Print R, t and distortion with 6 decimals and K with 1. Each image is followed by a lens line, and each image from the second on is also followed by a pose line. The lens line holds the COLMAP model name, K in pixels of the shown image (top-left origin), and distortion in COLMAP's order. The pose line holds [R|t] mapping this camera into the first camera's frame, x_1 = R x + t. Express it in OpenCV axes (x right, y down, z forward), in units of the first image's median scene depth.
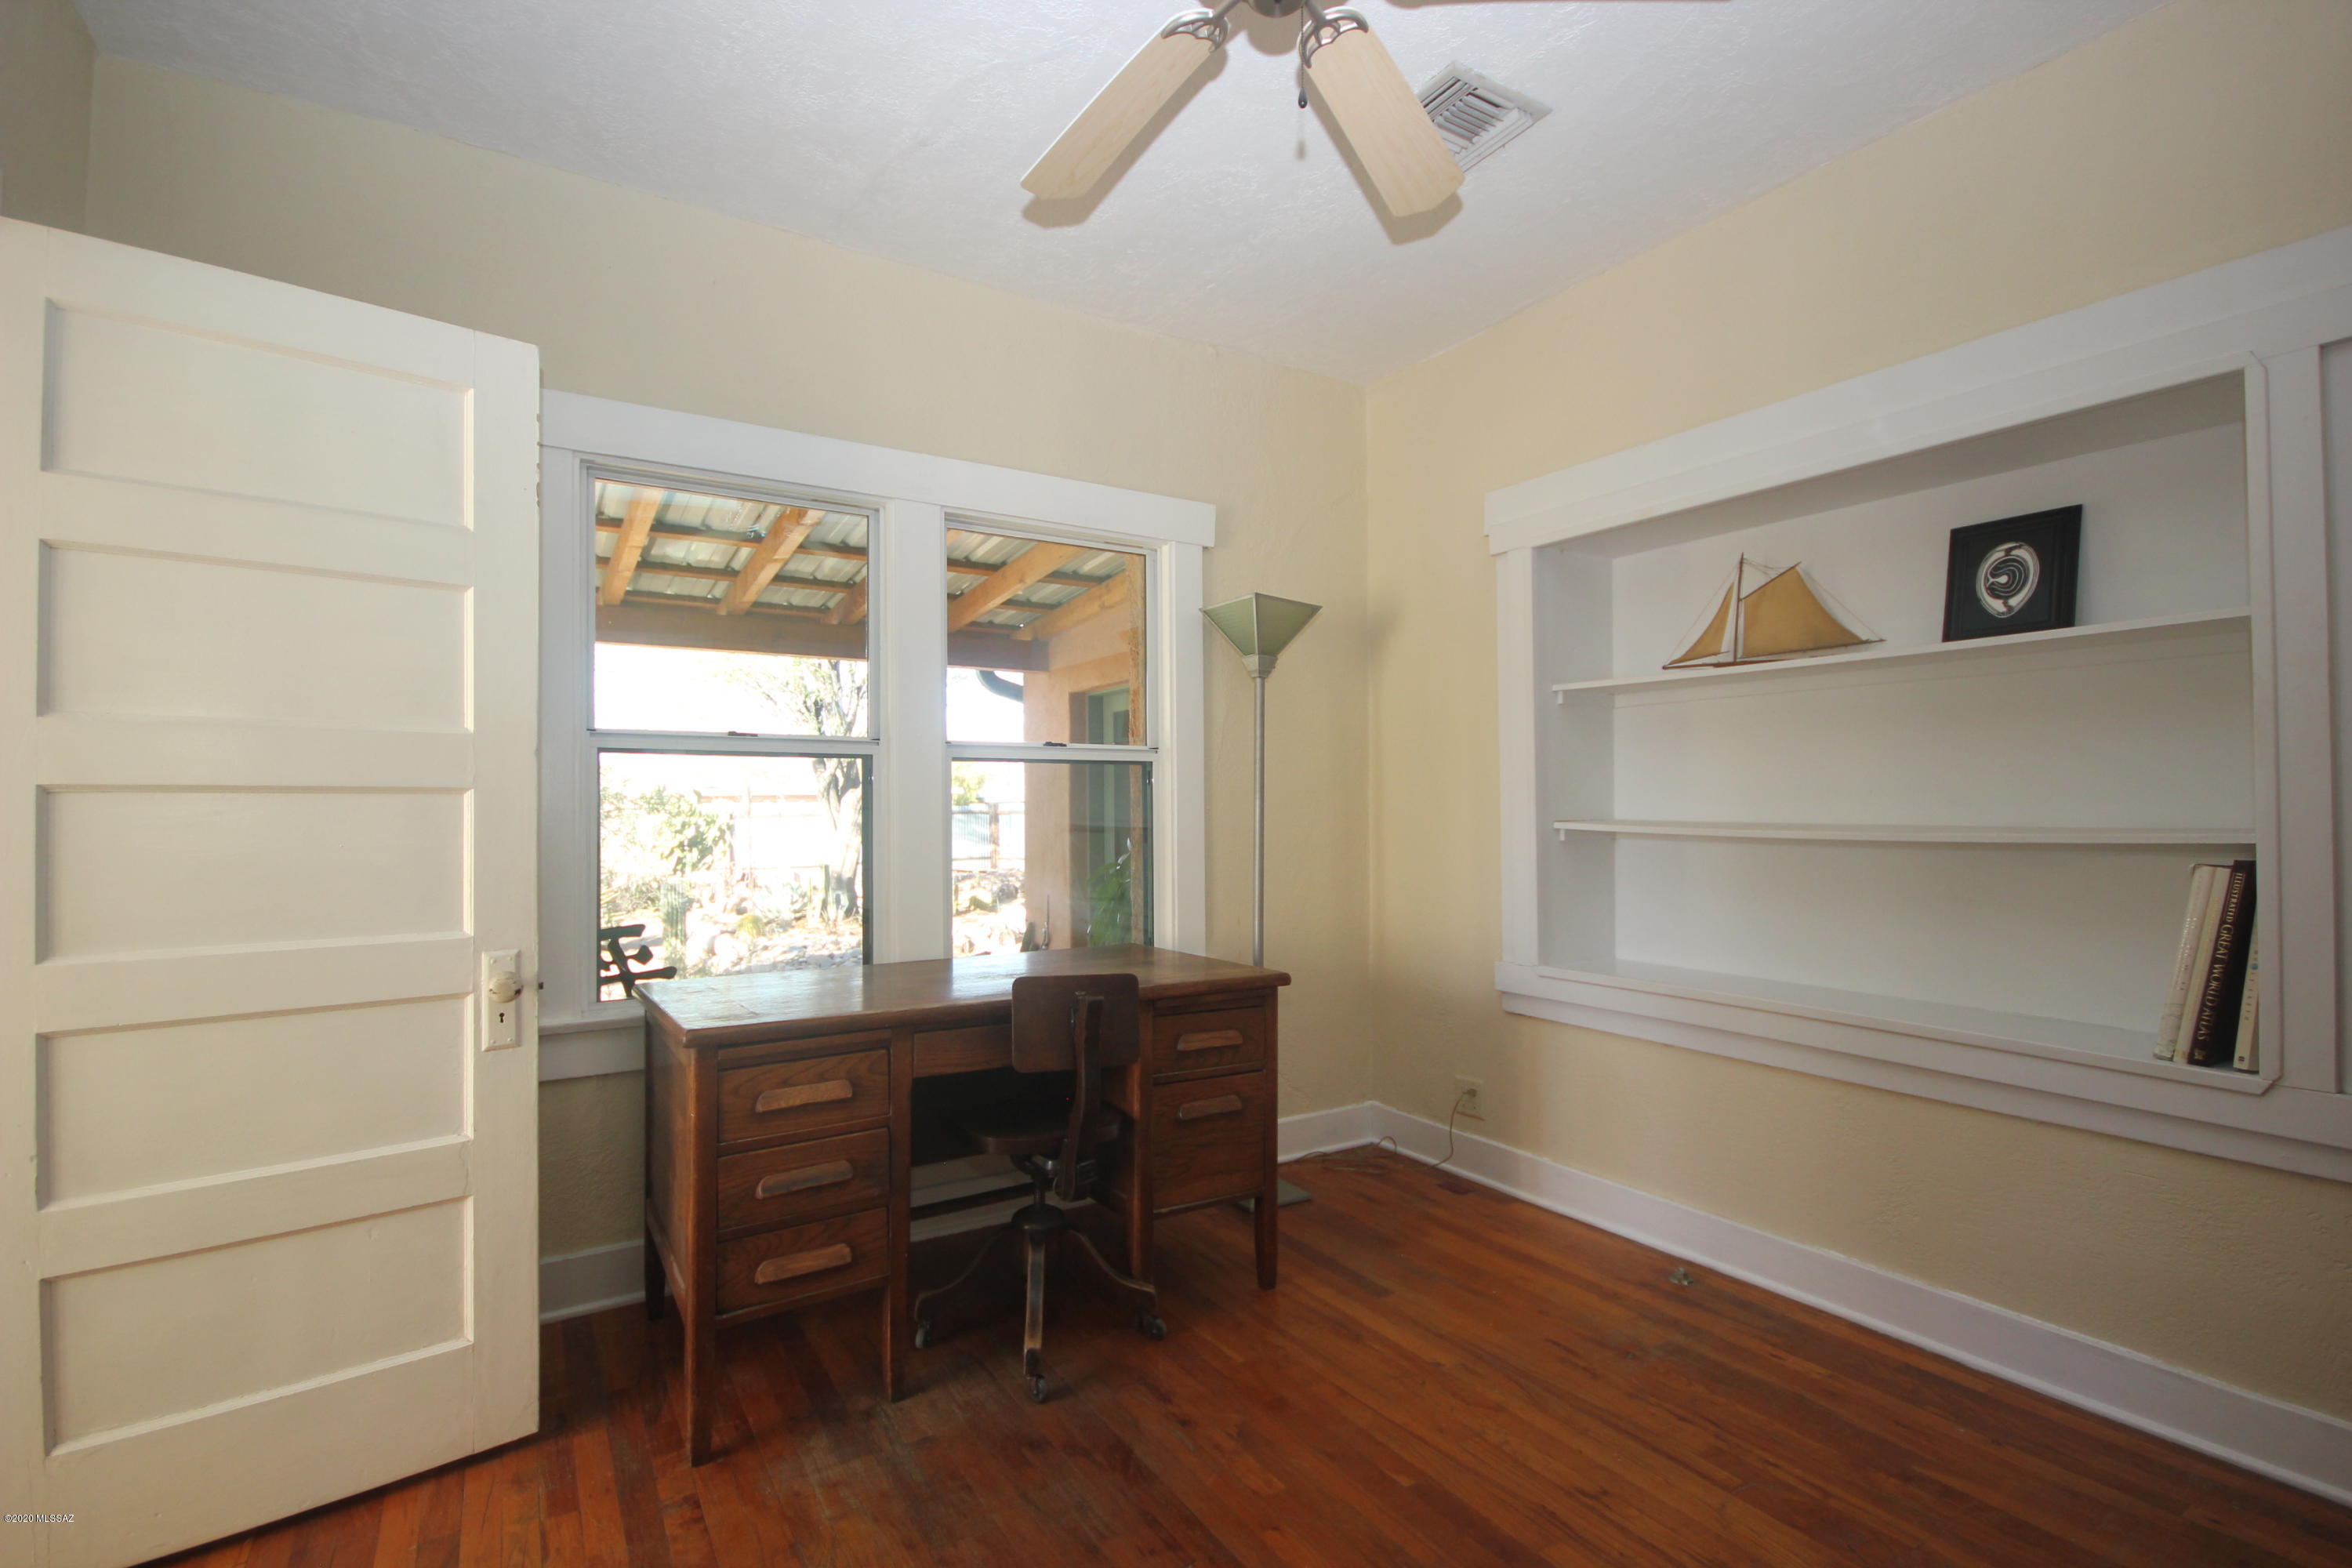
lens RADIAL K [[1084.2, 0, 1177.7], [0, 1084.2, 791.9], [0, 0, 1]] dist [-0.004454, -0.002607]
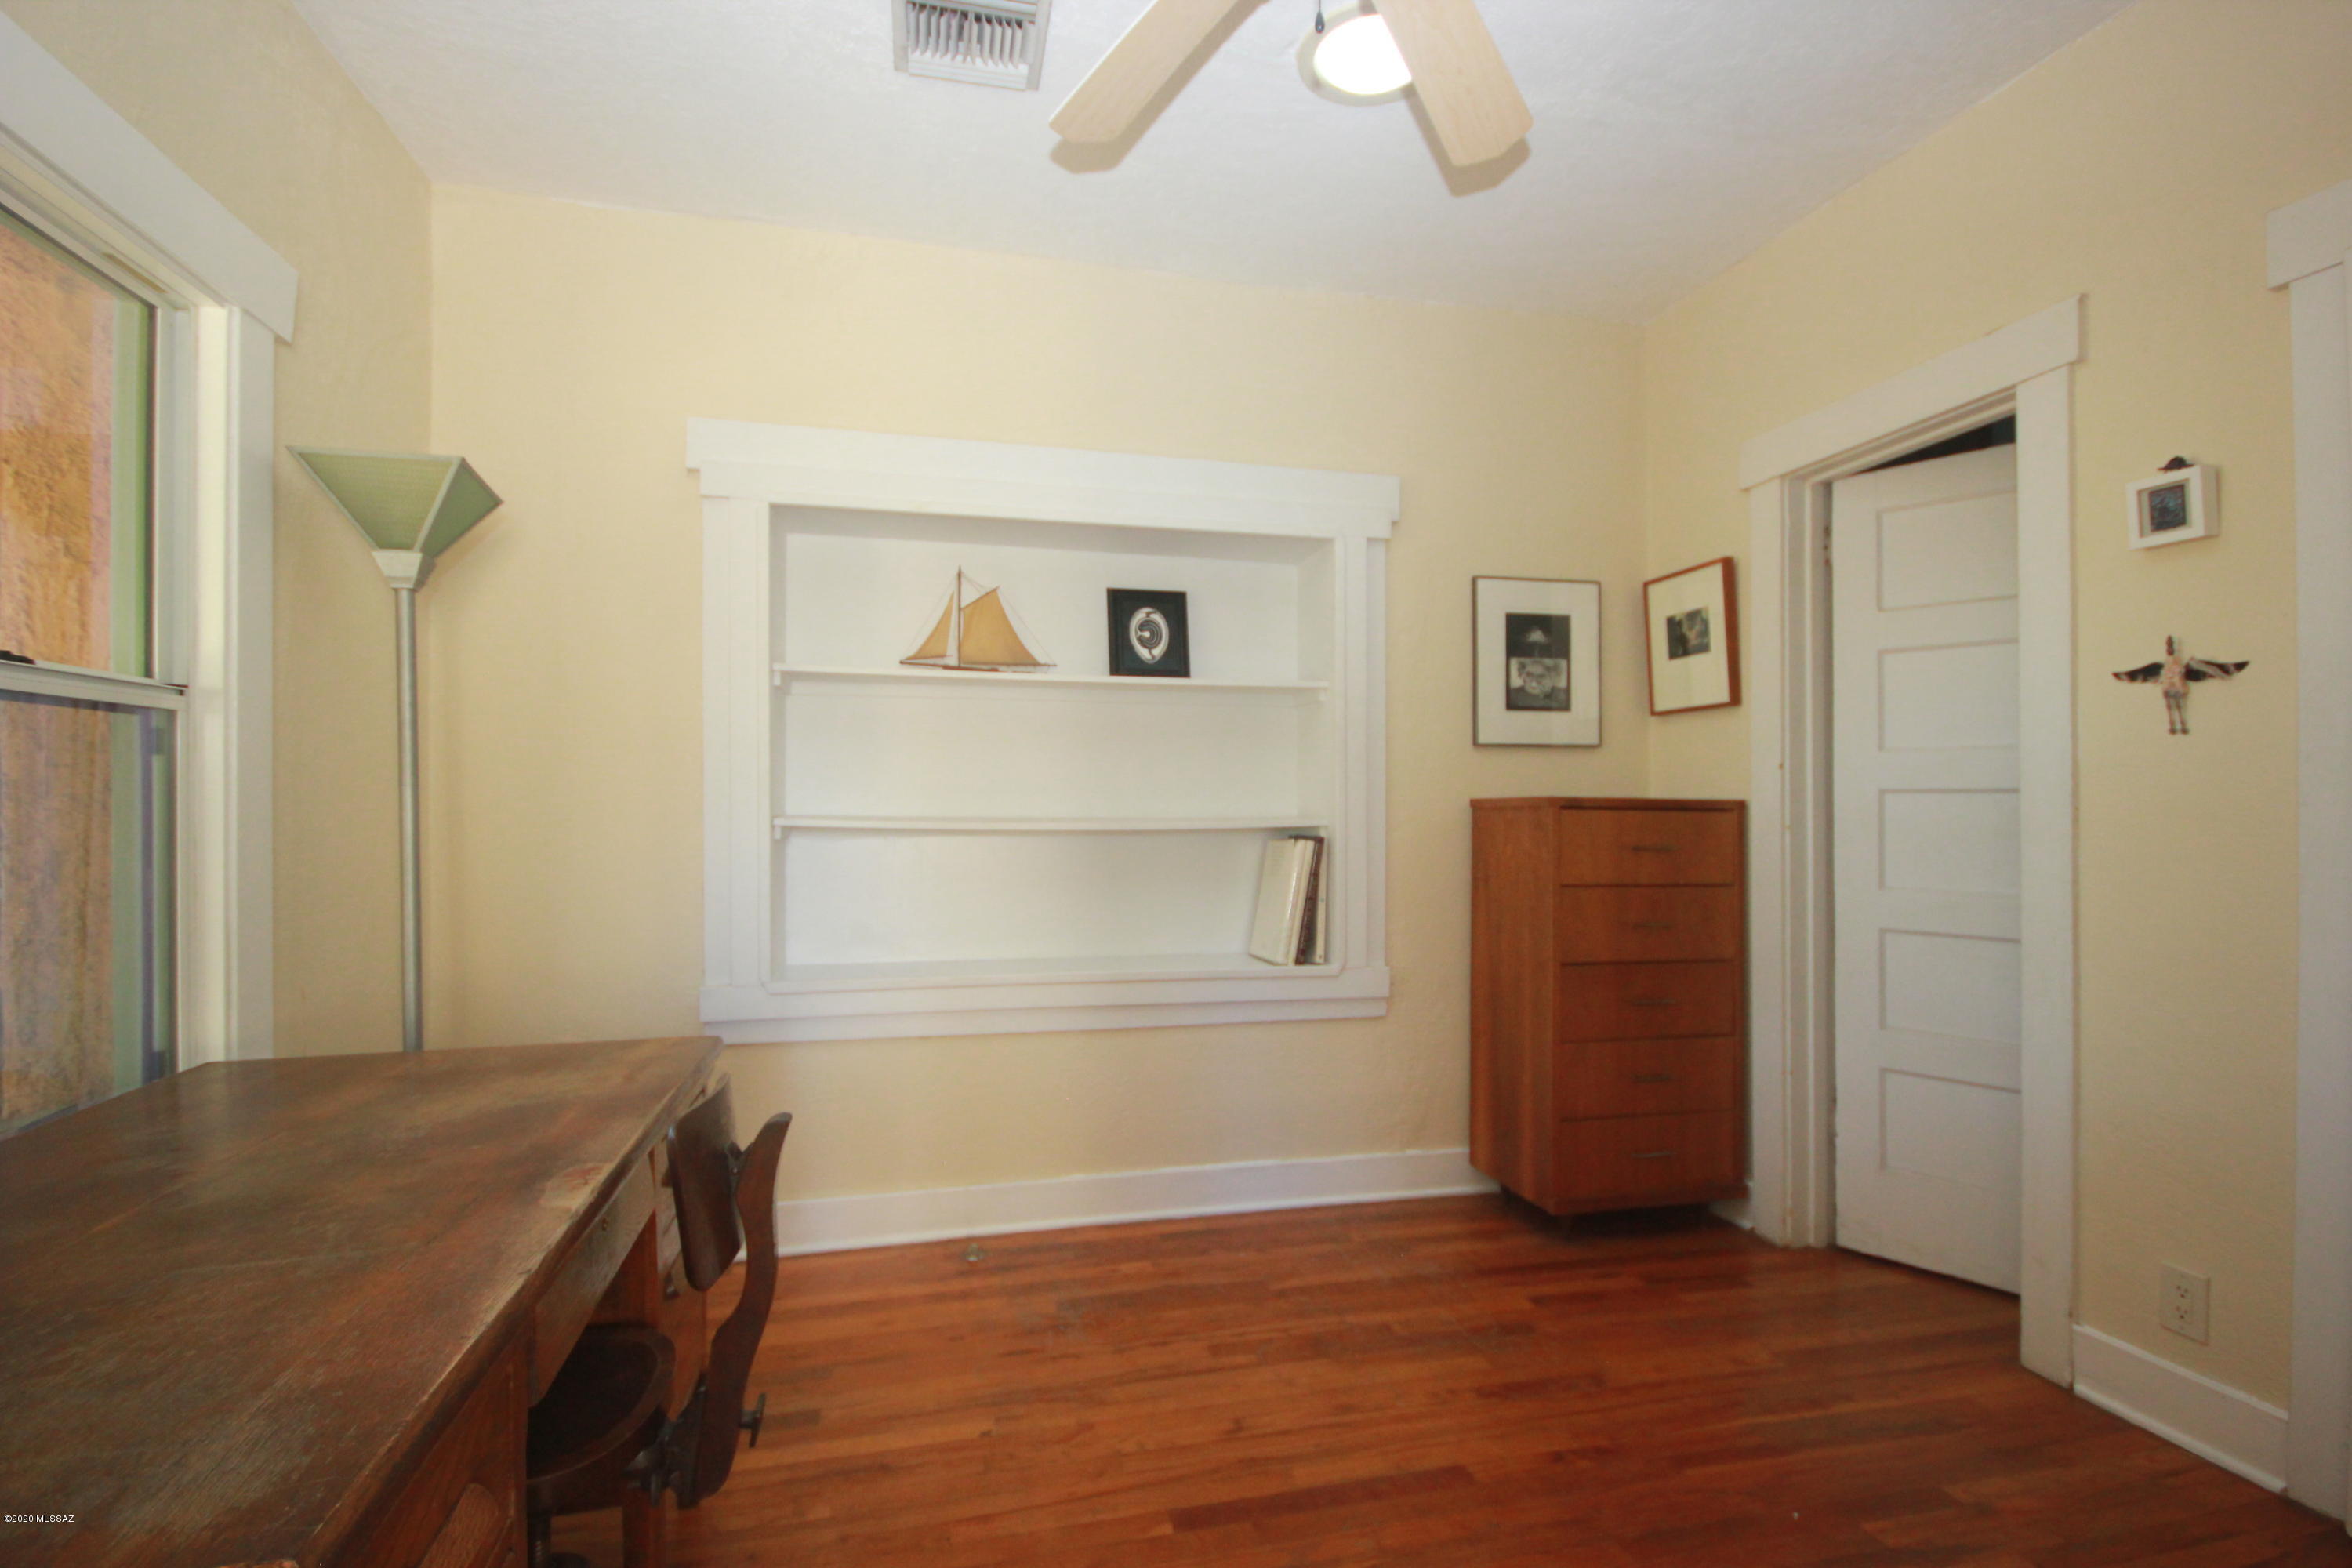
lens RADIAL K [[1084.2, 0, 1174.4], [0, 1084.2, 796.6], [0, 0, 1]] dist [-0.004454, -0.002607]
pose [[0.310046, 0.007779, 0.950690, -0.506573], [-0.015942, 0.999868, -0.002982, 0.009149], [-0.950588, -0.014232, 0.310129, 0.536740]]
